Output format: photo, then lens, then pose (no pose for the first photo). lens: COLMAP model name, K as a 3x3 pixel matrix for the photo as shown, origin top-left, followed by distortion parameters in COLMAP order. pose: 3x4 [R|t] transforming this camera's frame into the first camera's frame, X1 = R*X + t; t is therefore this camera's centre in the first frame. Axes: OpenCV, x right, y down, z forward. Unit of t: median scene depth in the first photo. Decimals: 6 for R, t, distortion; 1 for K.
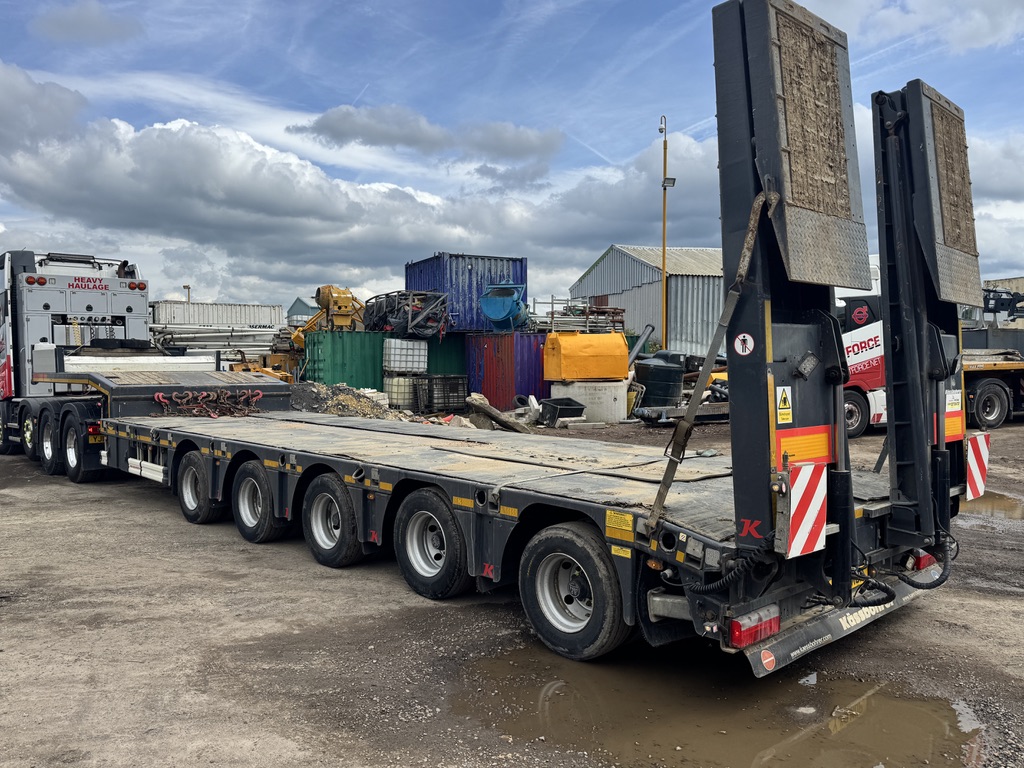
lens RADIAL K [[813.4, 0, 518.4], [0, 813.4, 382.2], [0, 0, 1]] dist [0.081342, -0.088628]
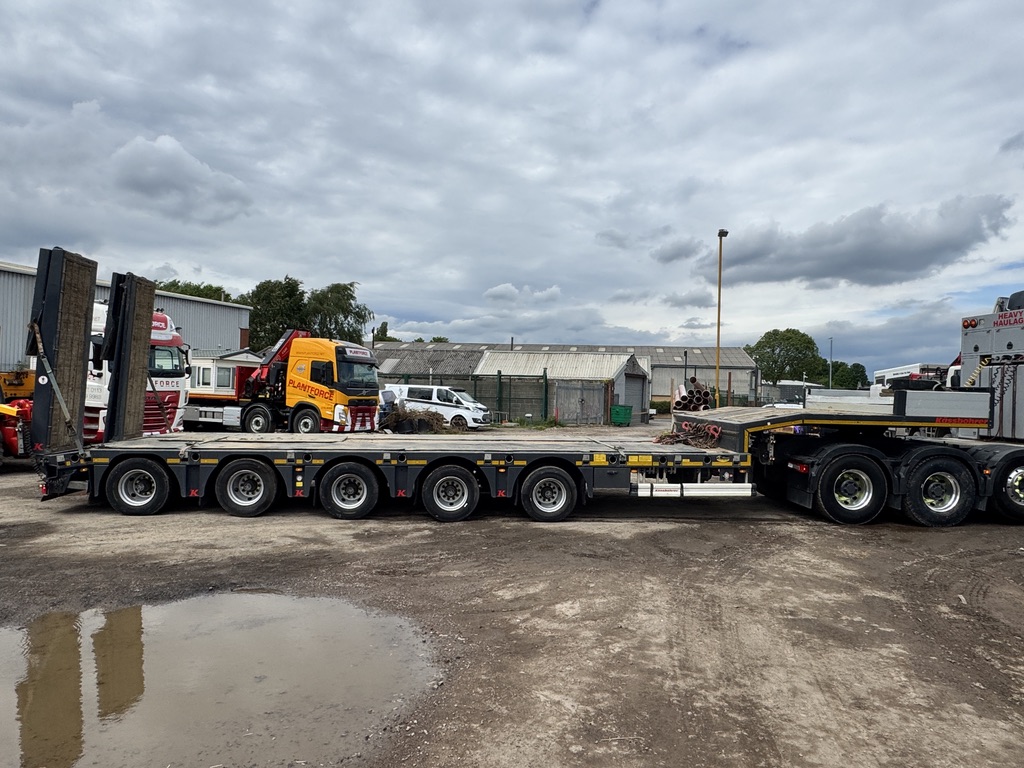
lens RADIAL K [[645.4, 0, 512.0], [0, 645.4, 384.0], [0, 0, 1]] dist [-0.000211, -0.000350]
pose [[-0.648816, -0.018313, -0.760725, 0.237224], [-0.040656, 0.999117, 0.010623, -0.020920], [0.759859, 0.037821, -0.648987, 0.664237]]
